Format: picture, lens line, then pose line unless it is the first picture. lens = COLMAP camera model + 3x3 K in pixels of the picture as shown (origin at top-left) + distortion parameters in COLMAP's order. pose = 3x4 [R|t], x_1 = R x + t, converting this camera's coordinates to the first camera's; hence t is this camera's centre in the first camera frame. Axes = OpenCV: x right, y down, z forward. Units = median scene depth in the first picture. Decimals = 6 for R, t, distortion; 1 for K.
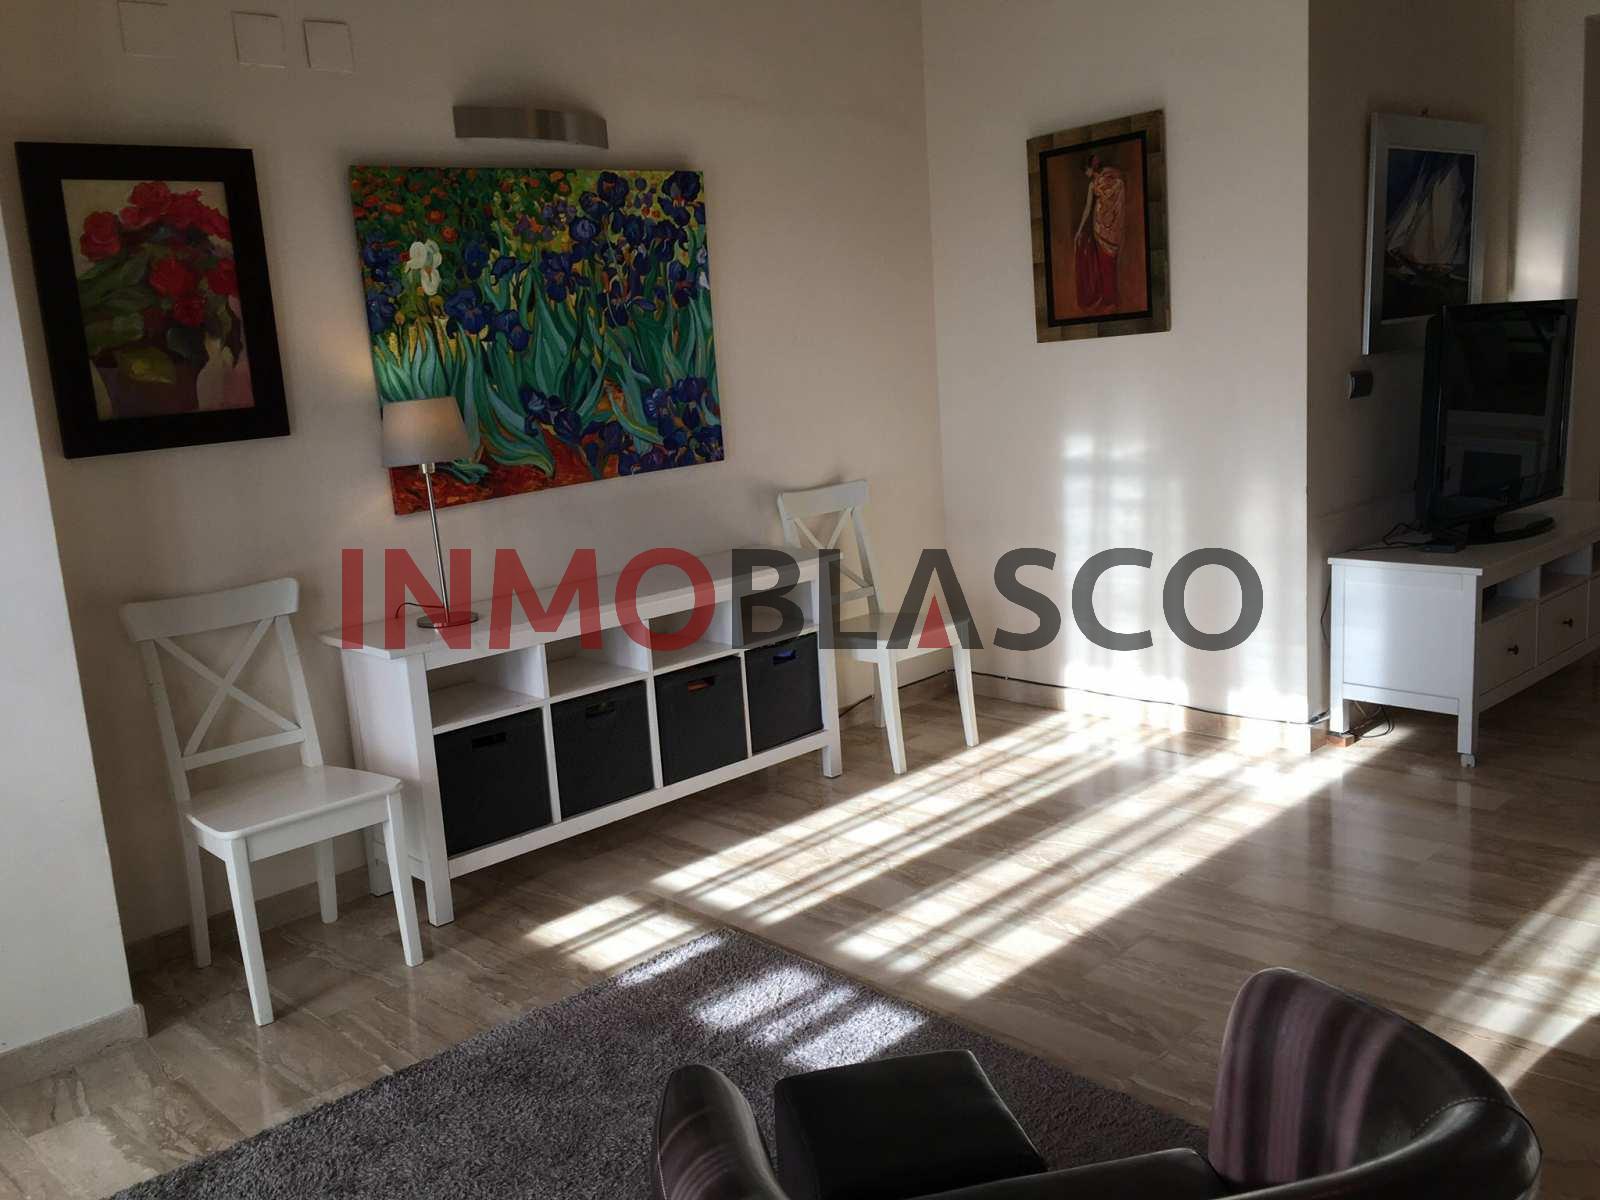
lens RADIAL K [[1352.5, 0, 791.2], [0, 1352.5, 609.1], [0, 0, 1]] dist [0.079109, -0.106735]
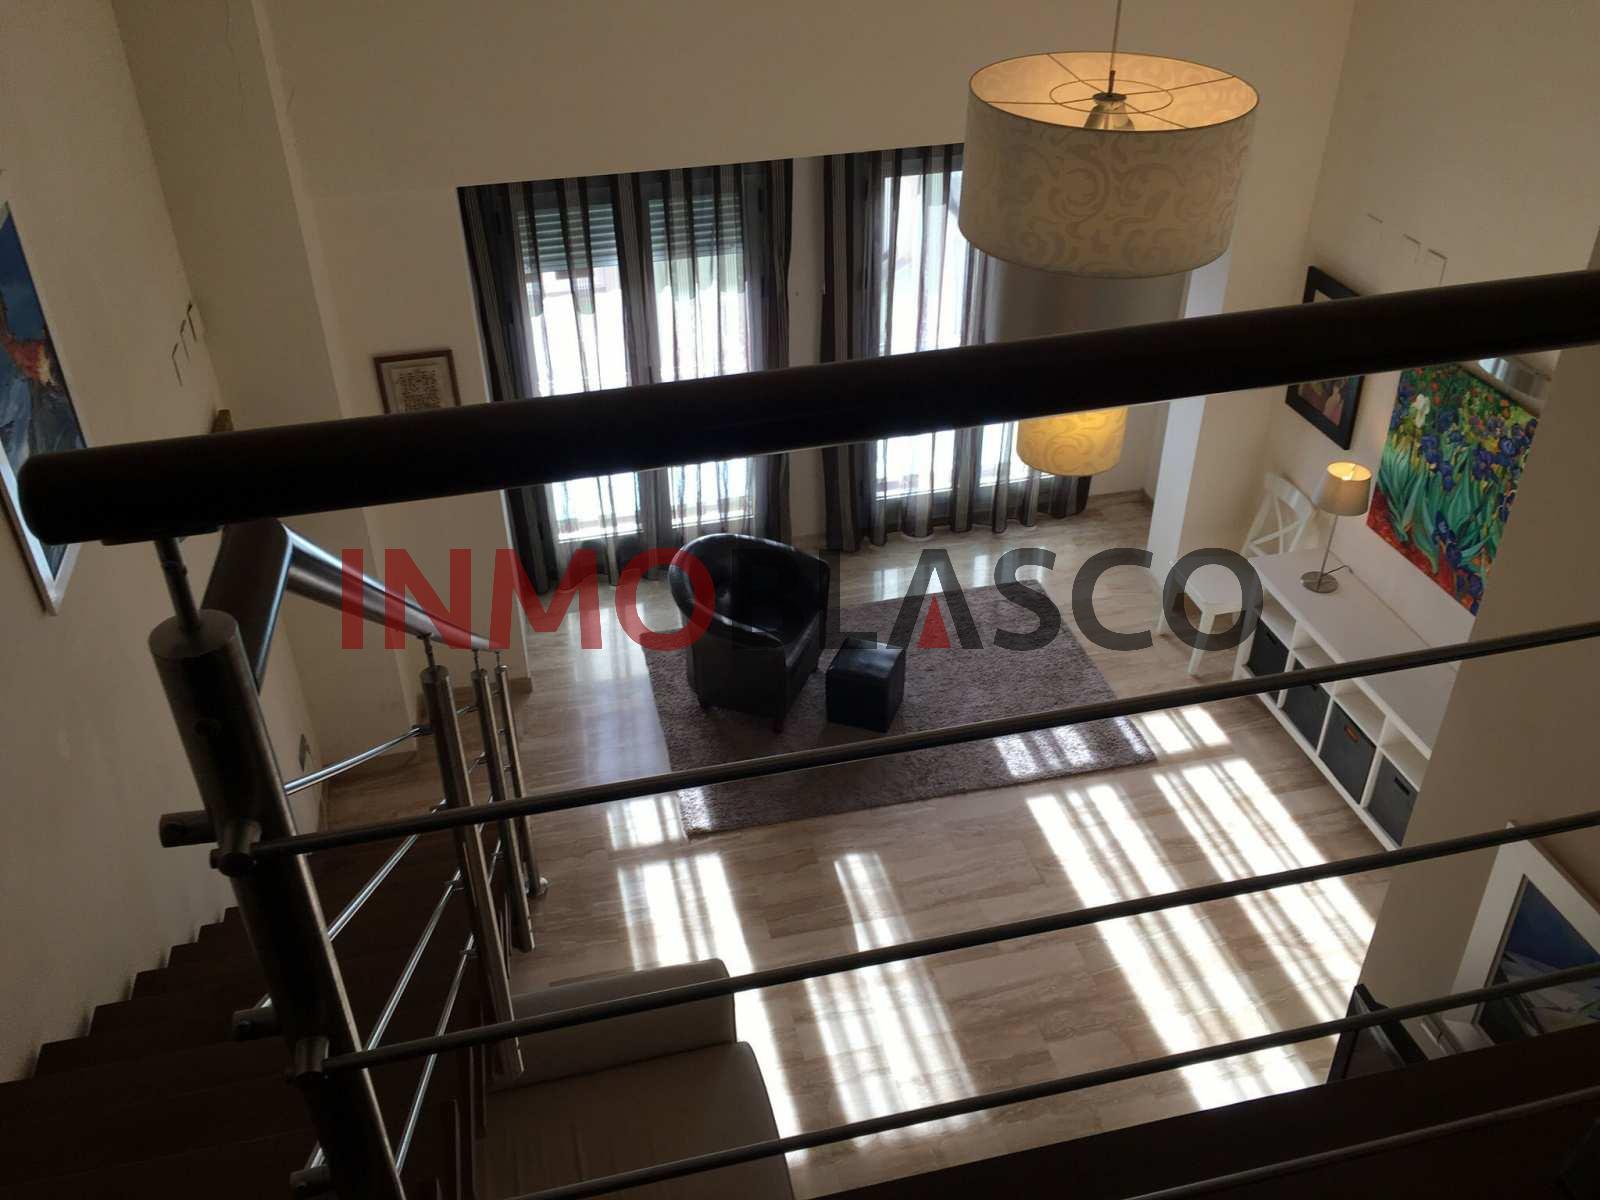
lens RADIAL K [[1352.5, 0, 792.9], [0, 1352.5, 595.6], [0, 0, 1]] dist [0.079109, -0.106735]
pose [[-0.504587, 0.548593, -0.666662, 1.184777], [-0.116284, 0.721951, 0.682104, -1.028212], [0.855494, 0.421703, -0.300495, 0.906856]]
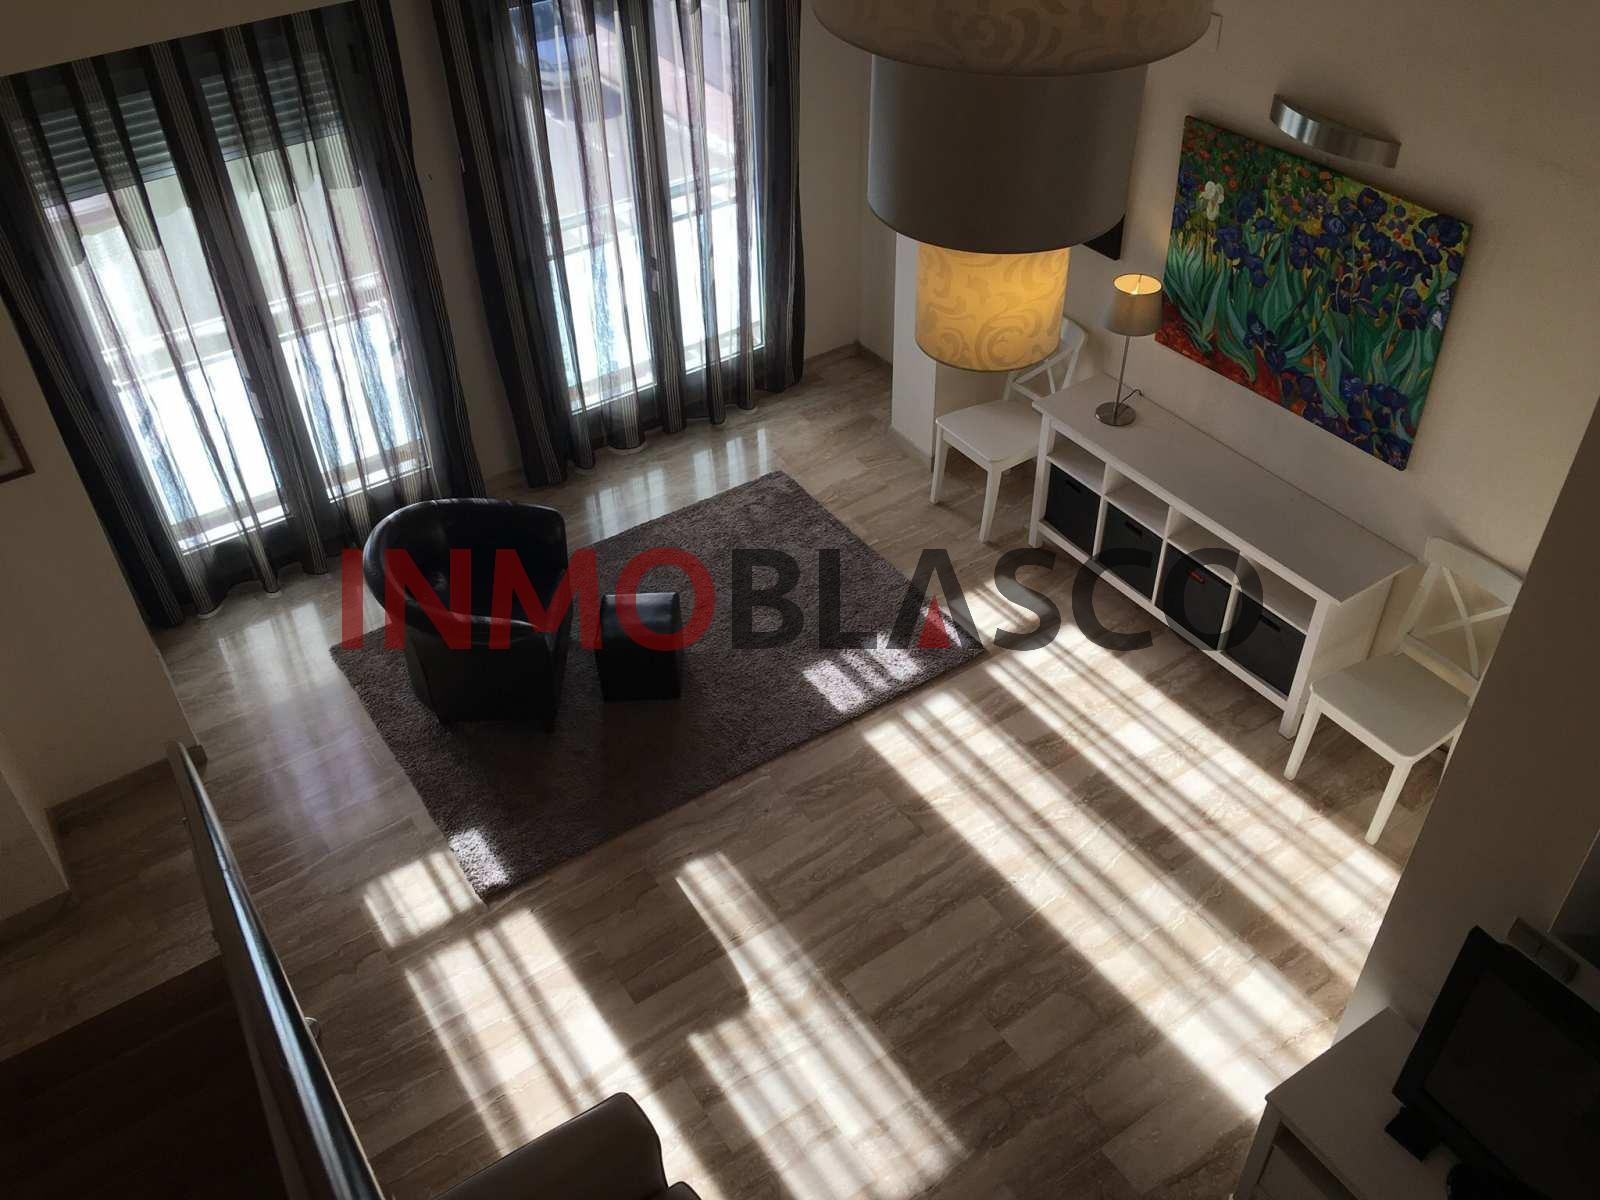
lens RADIAL K [[1352.5, 0, 784.2], [0, 1352.5, 592.0], [0, 0, 1]] dist [0.079109, -0.106735]
pose [[-0.172701, 0.693255, -0.699694, 0.971626], [-0.147790, 0.684087, 0.714271, -0.849215], [0.973824, 0.226763, -0.015686, 0.669197]]
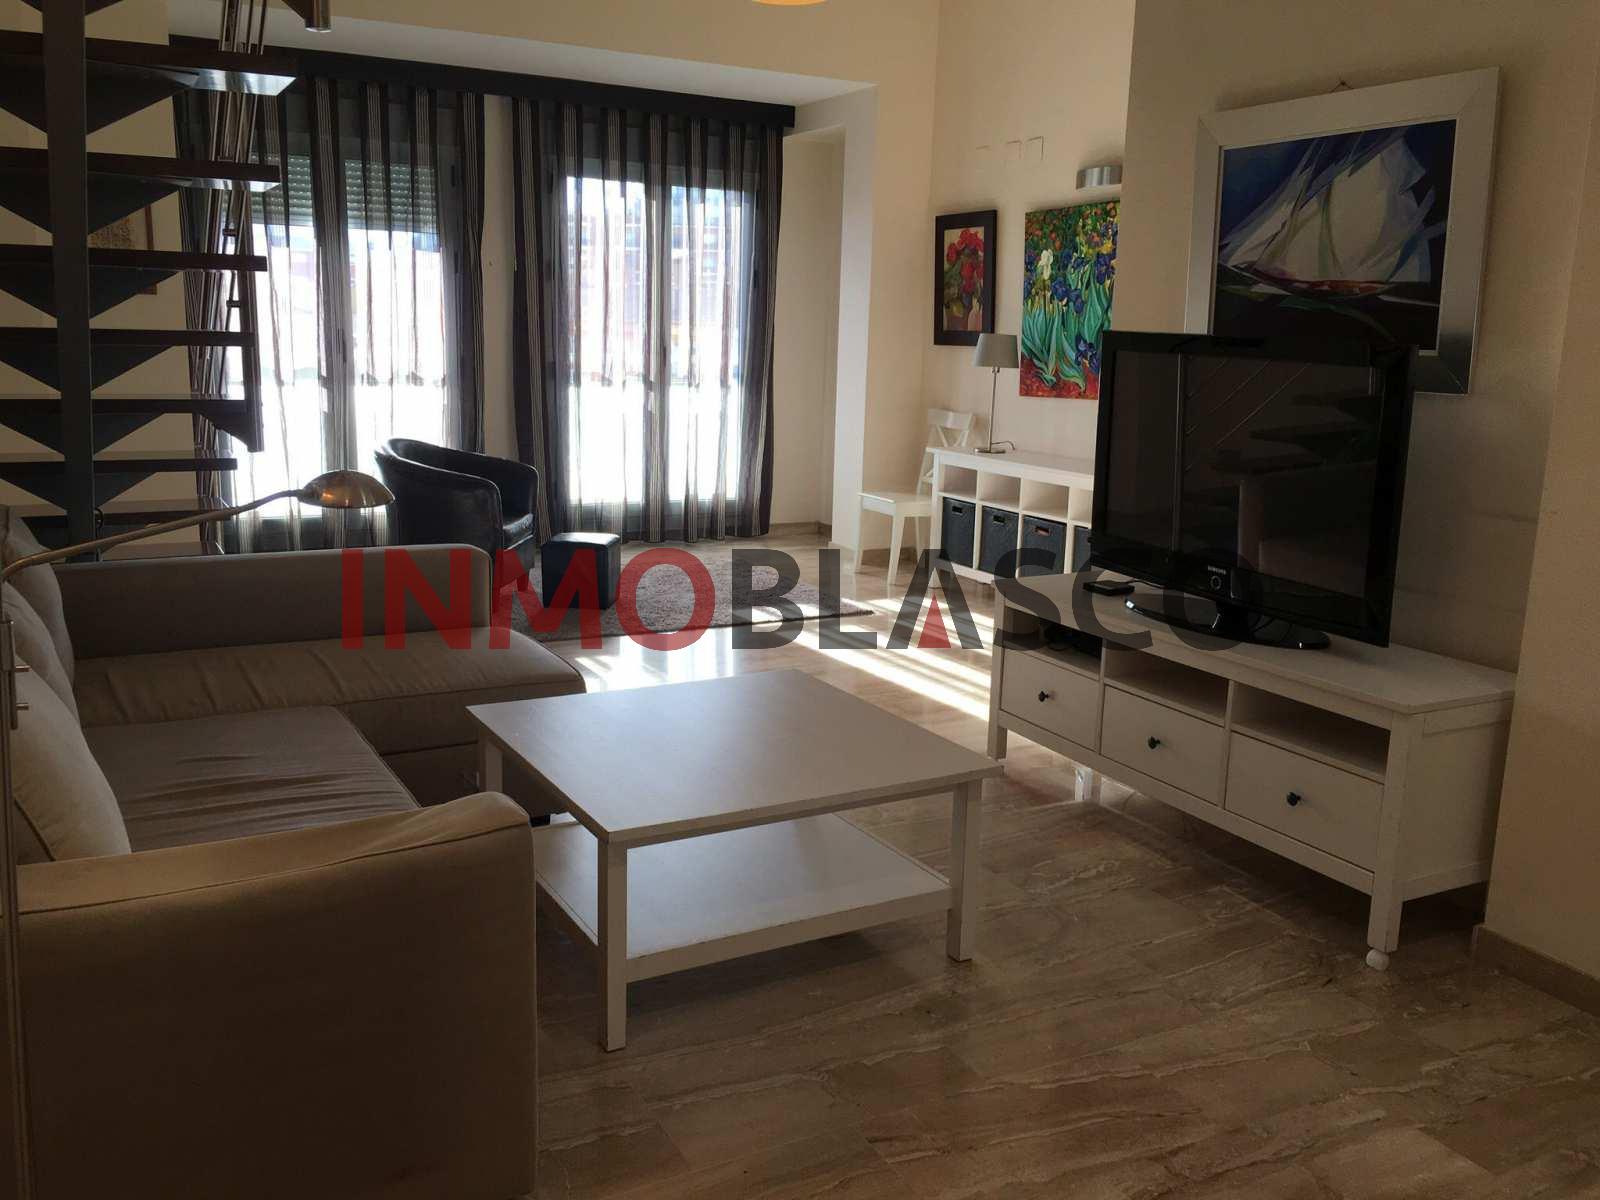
lens RADIAL K [[1352.5, 0, 782.5], [0, 1352.5, 603.0], [0, 0, 1]] dist [0.079109, -0.106735]
pose [[-0.262081, 0.260332, -0.929269, 1.571351], [-0.191970, 0.929619, 0.314572, -0.320744], [0.945759, 0.260835, -0.193660, 1.090439]]
